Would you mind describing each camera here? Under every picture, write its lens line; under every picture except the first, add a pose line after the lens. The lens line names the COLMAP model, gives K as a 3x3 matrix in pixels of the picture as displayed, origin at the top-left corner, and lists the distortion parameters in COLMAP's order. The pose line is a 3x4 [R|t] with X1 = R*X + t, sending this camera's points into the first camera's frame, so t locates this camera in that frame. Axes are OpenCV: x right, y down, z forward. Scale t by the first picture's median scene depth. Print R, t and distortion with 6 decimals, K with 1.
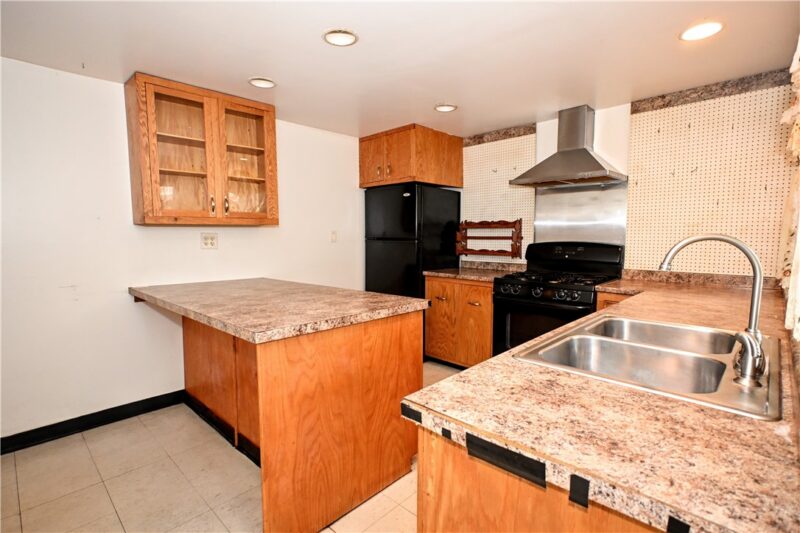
lens RADIAL K [[394.0, 0, 400.9], [0, 394.0, 269.7], [0, 0, 1]] dist [0.000431, 0.000390]
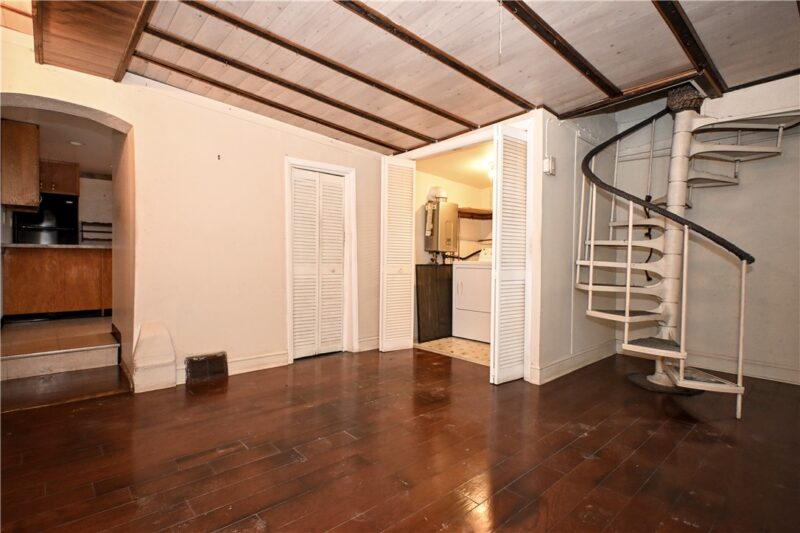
lens RADIAL K [[394.0, 0, 399.1], [0, 394.0, 264.8], [0, 0, 1]] dist [0.000431, 0.000390]
pose [[0.074091, -0.018433, 0.997081, -1.558040], [0.085365, 0.996277, 0.012075, 0.171848], [-0.993591, 0.084221, 0.075389, -0.495047]]
